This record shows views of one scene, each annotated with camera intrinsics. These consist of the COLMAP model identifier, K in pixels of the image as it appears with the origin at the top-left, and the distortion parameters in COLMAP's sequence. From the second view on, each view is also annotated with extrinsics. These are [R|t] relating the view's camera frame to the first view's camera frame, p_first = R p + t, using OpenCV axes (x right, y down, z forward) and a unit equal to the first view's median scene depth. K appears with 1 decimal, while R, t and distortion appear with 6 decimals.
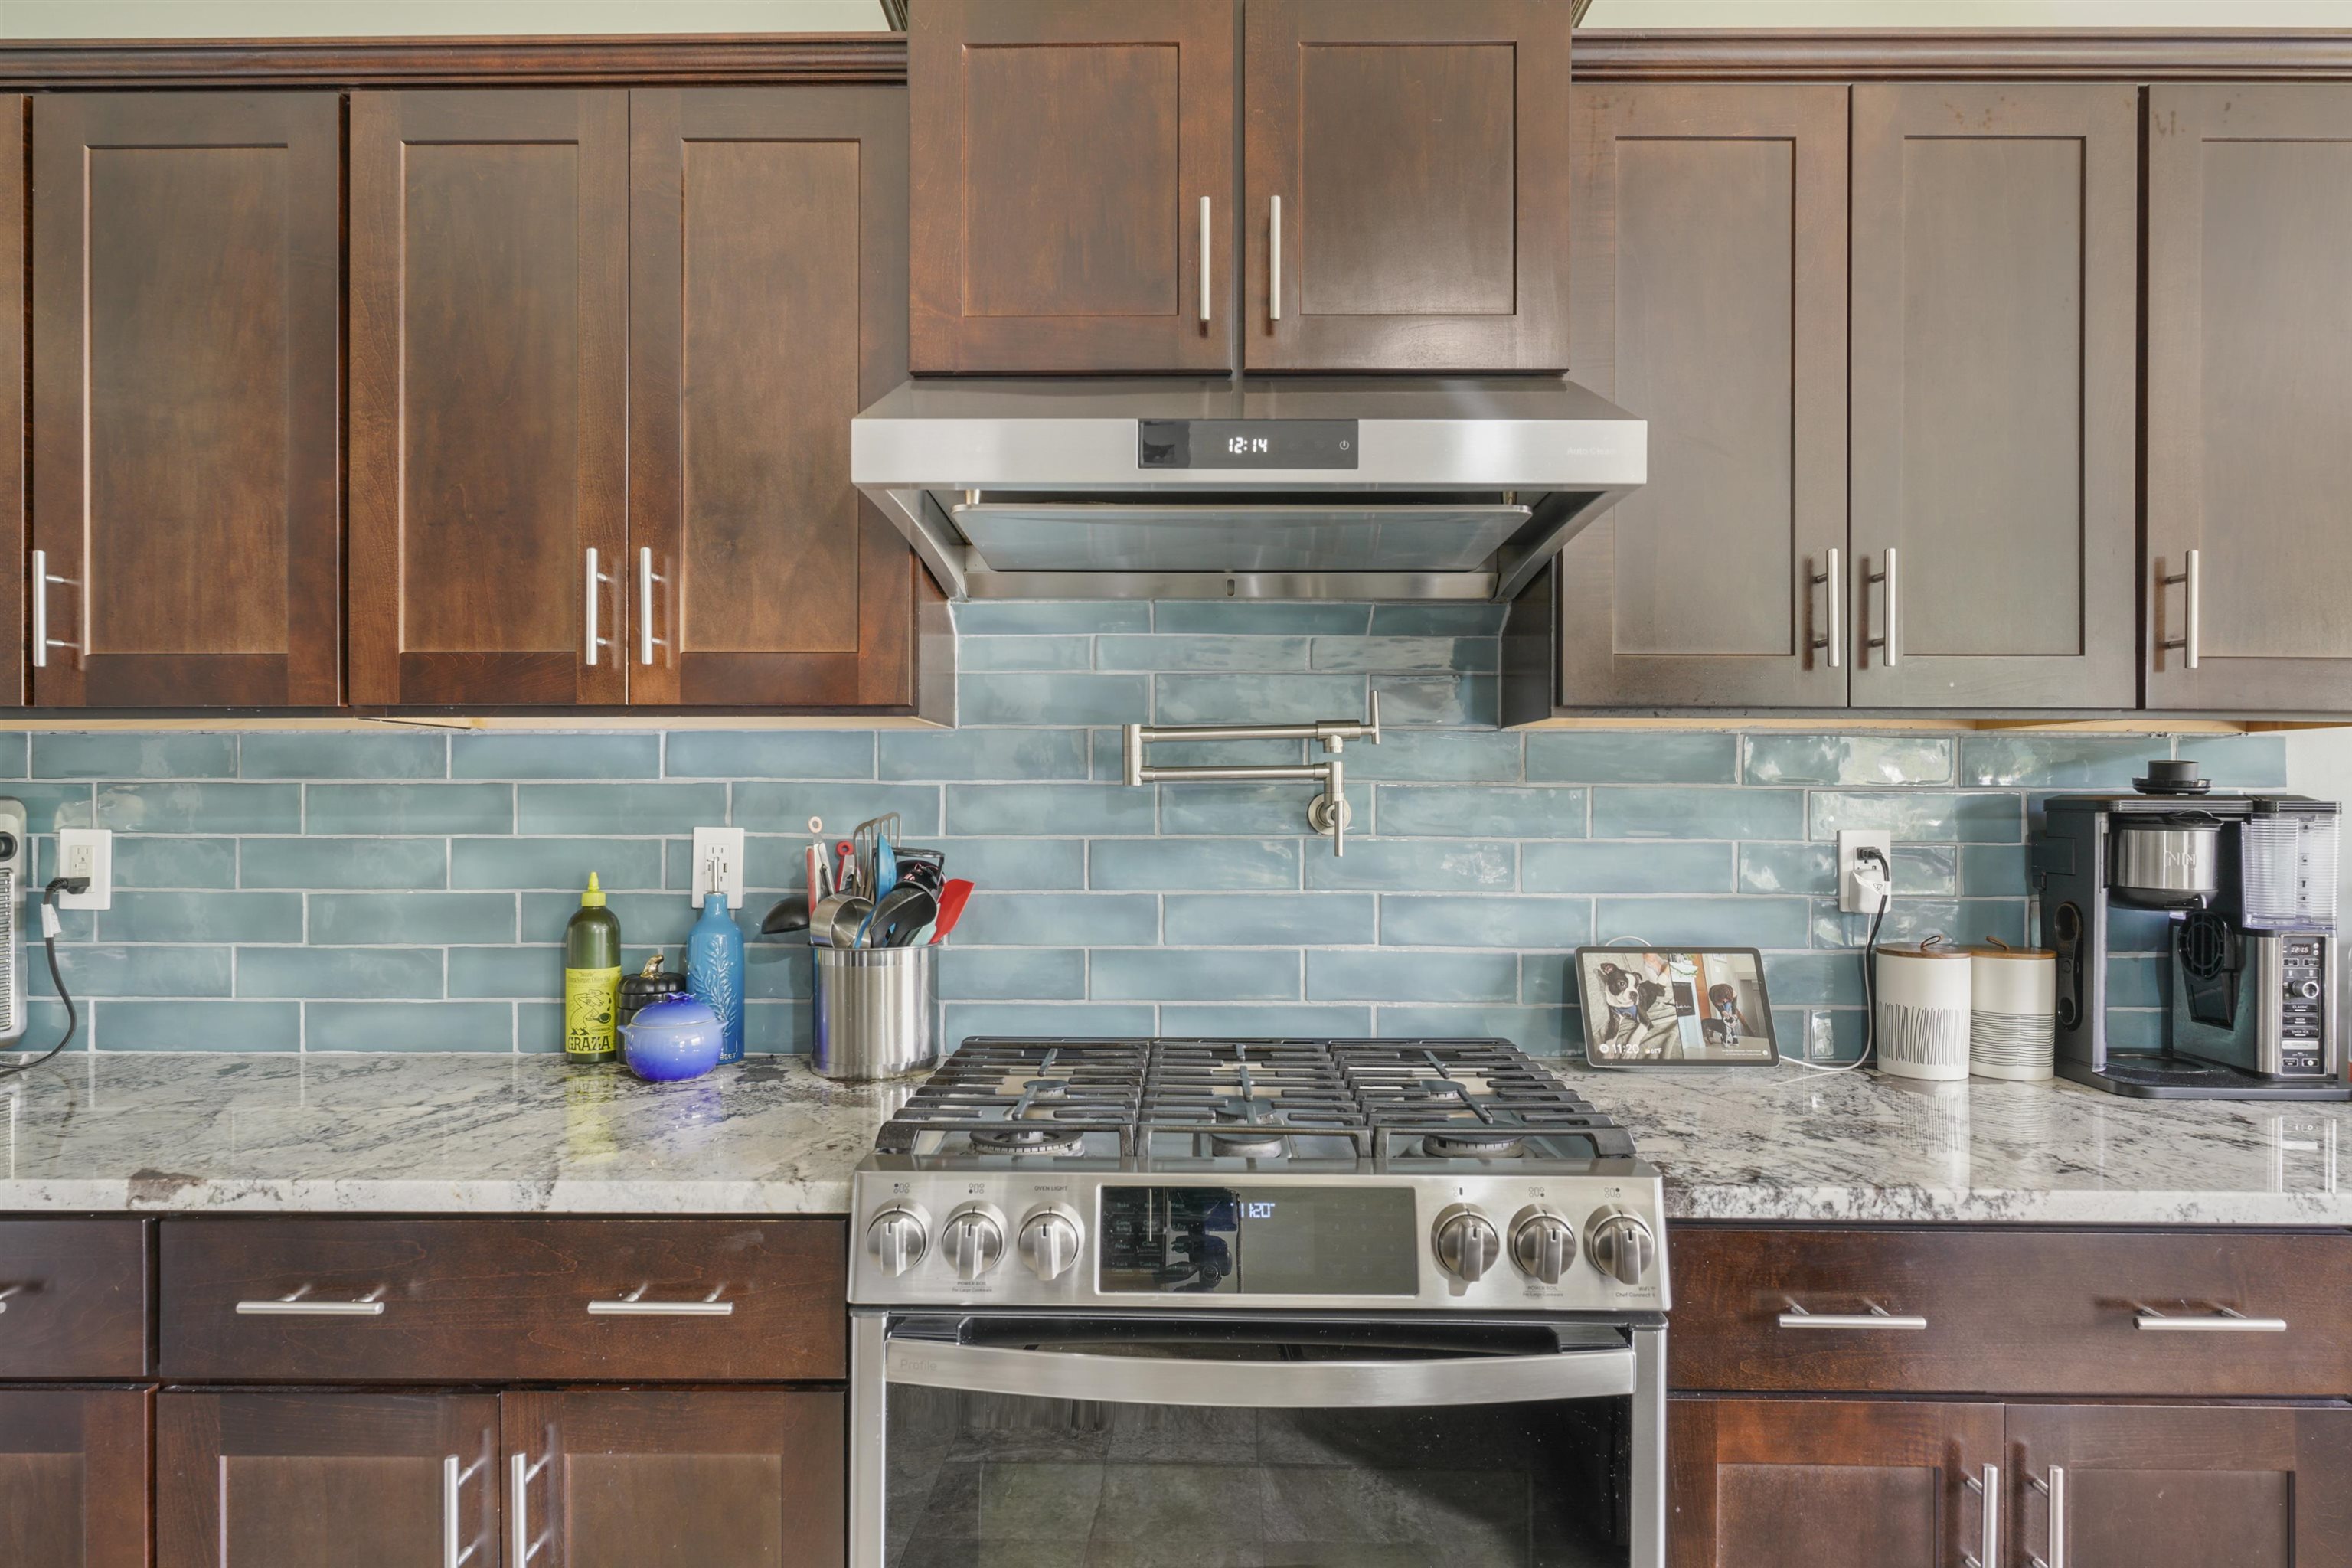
lens RADIAL K [[1430.8, 0, 1184.3], [0, 1430.8, 788.2], [0, 0, 1]] dist [-0.002096, -0.000348]
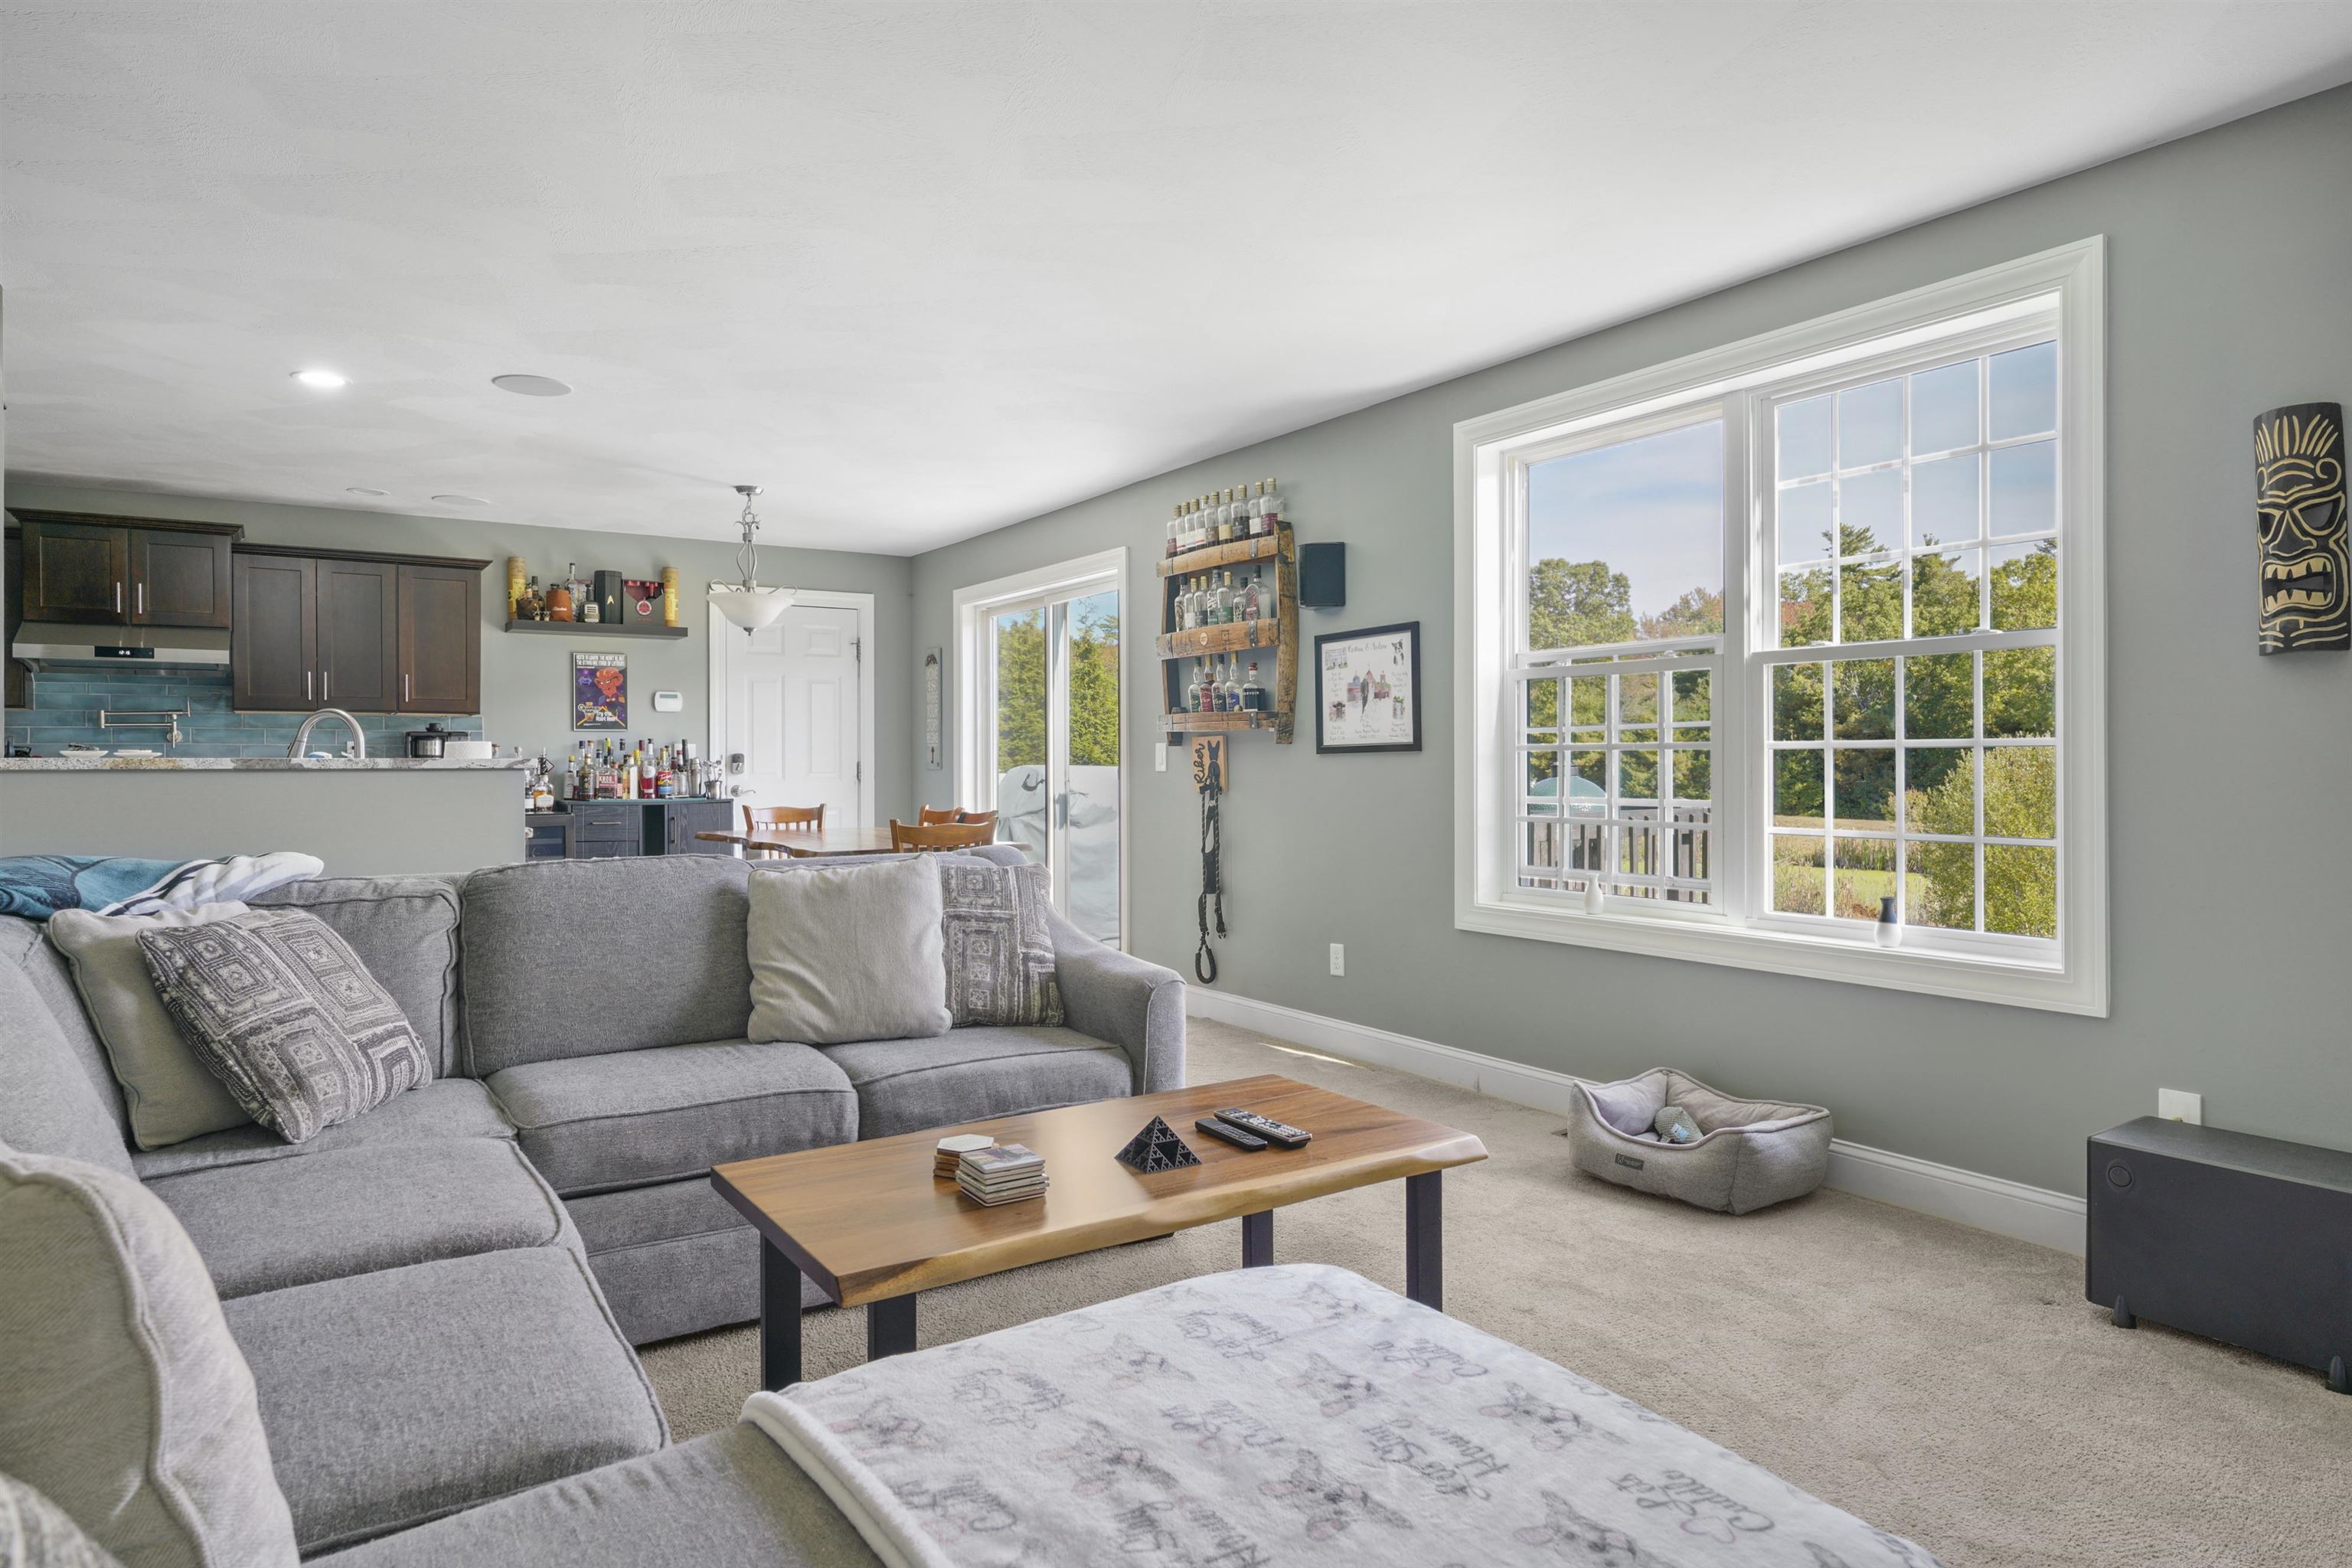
lens RADIAL K [[1355.5, 0, 1166.6], [0, 1355.5, 759.3], [0, 0, 1]] dist [-0.003768, 0.000257]
pose [[0.829987, -0.006668, 0.557743, 0.272431], [0.006133, 0.999977, 0.002828, 0.079598], [-0.557749, 0.001073, 0.830009, -3.085696]]
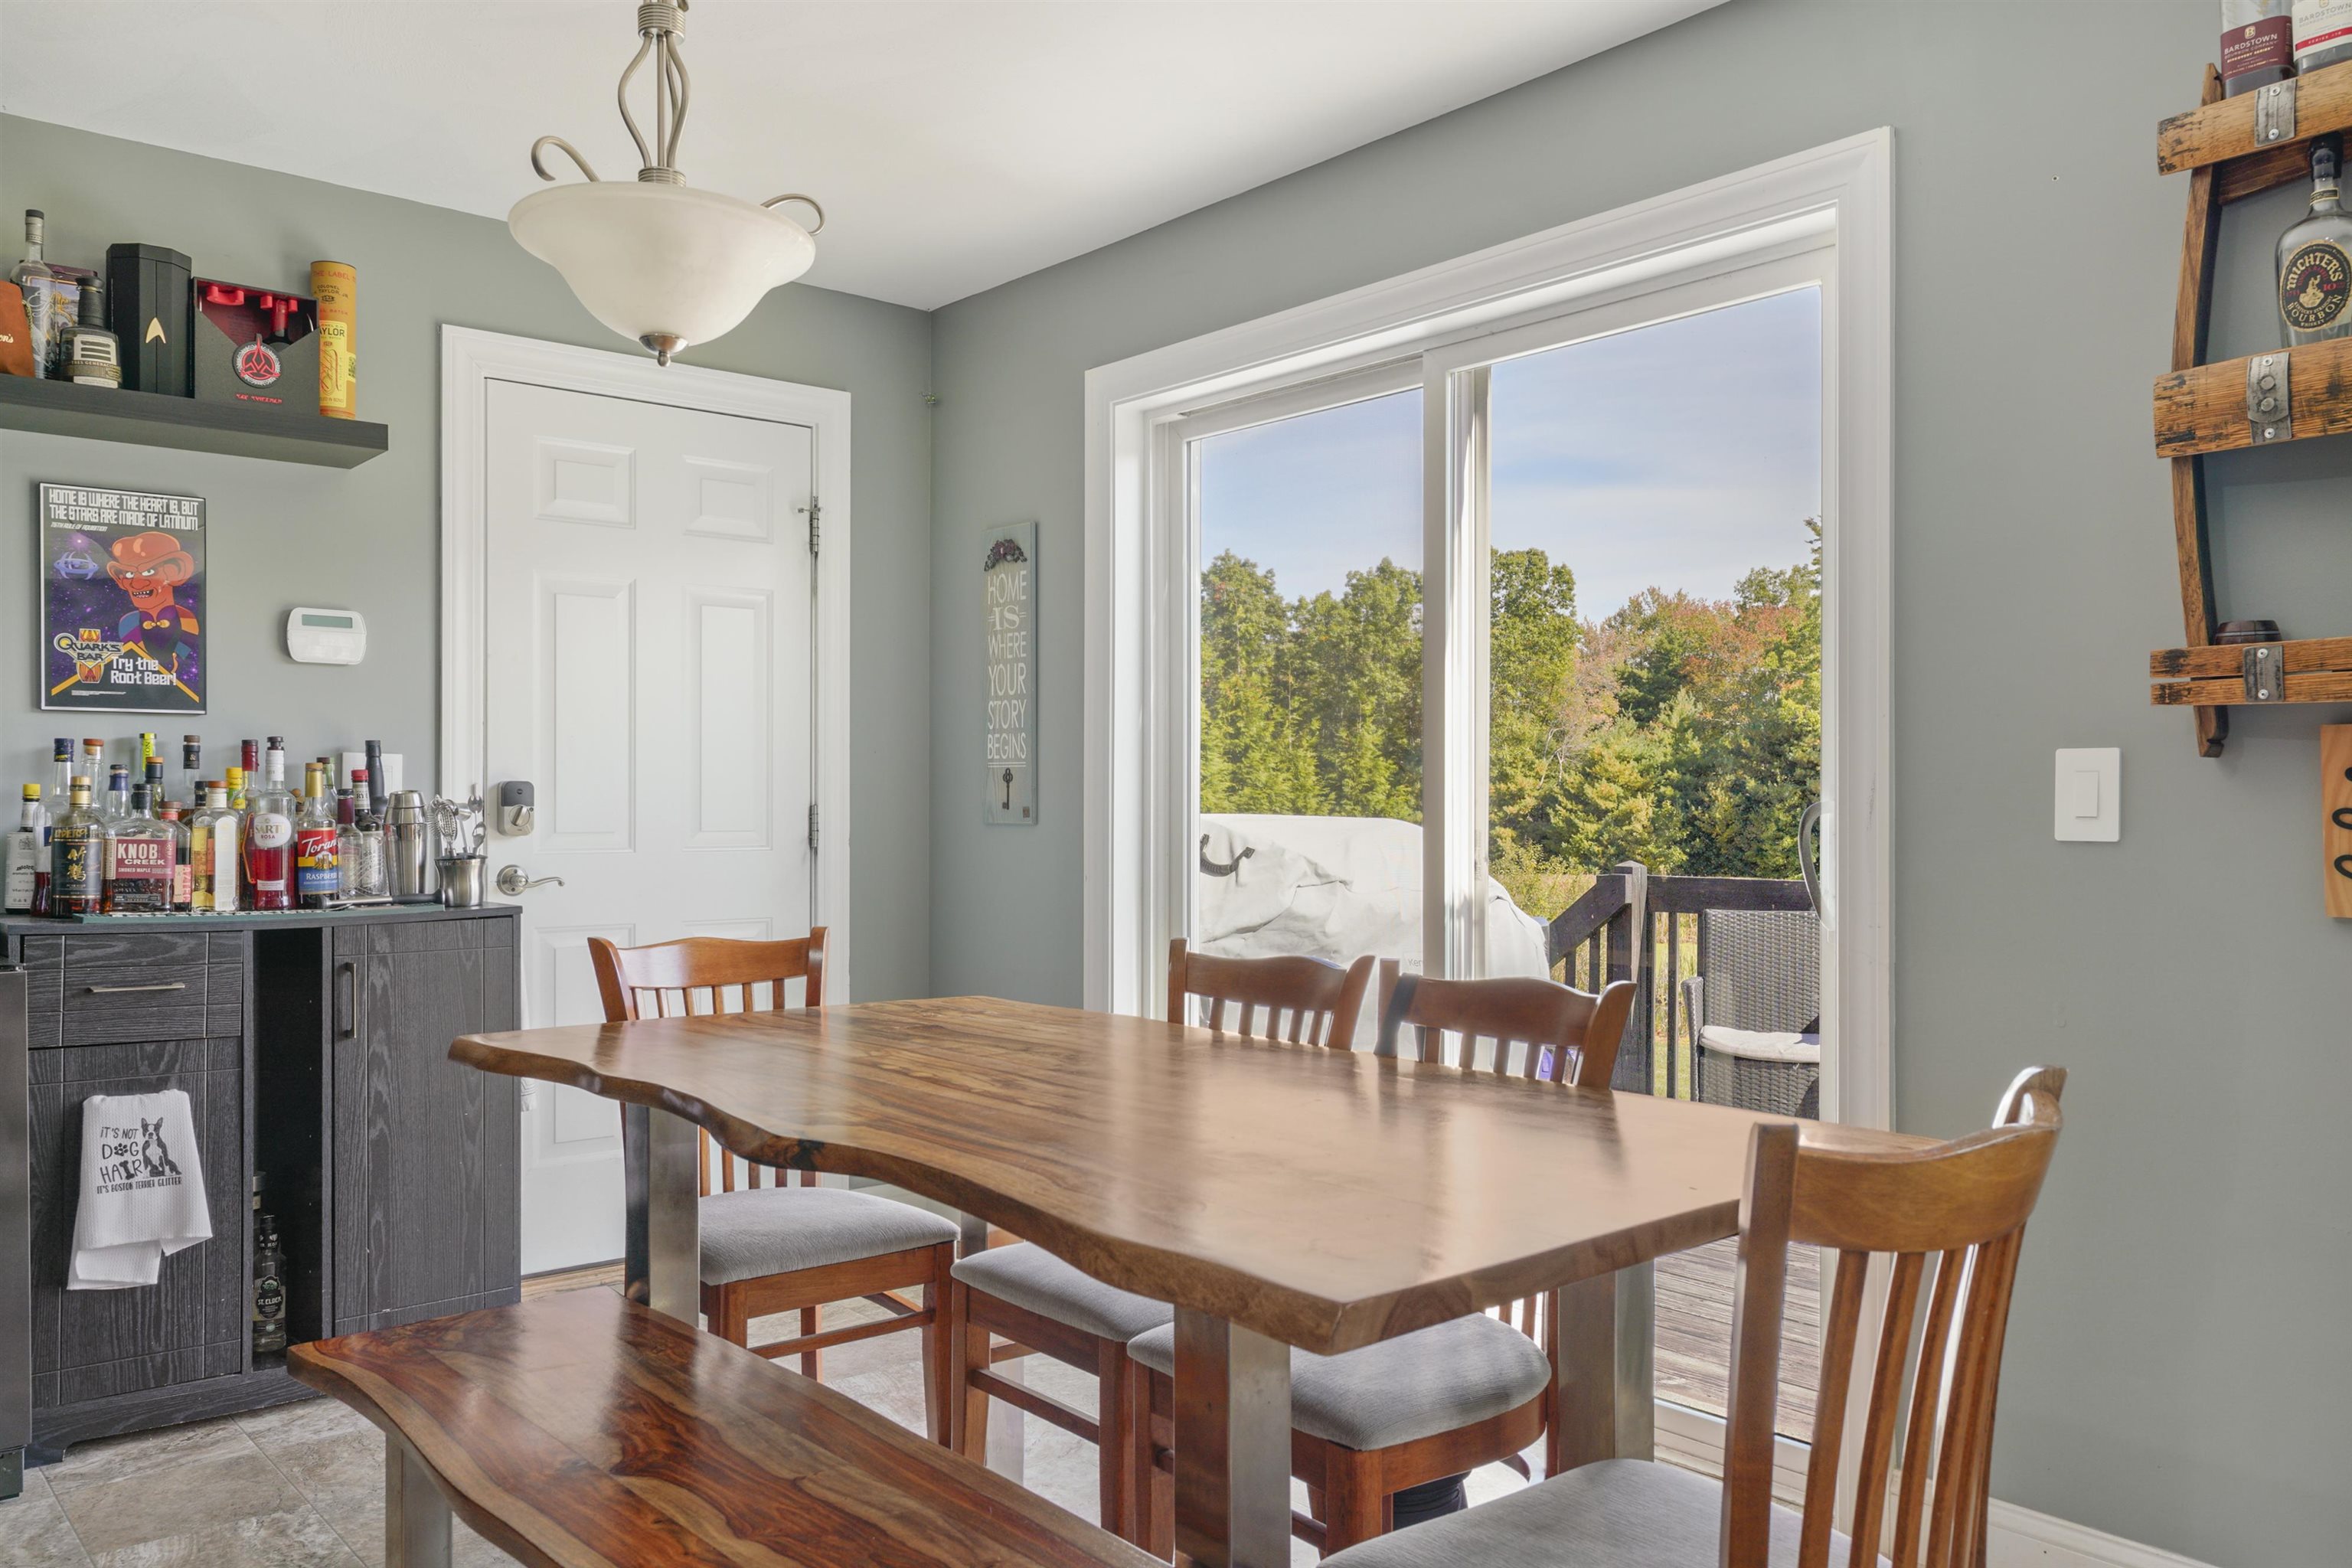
lens RADIAL K [[1766.0, 0, 1177.9], [0, 1766.0, 801.6], [0, 0, 1]] dist [-0.000725, 0.006582]
pose [[0.751149, -0.002063, 0.660129, 0.713044], [0.000892, 0.999997, 0.002110, 0.085540], [-0.660132, -0.000996, 0.751149, -0.999535]]
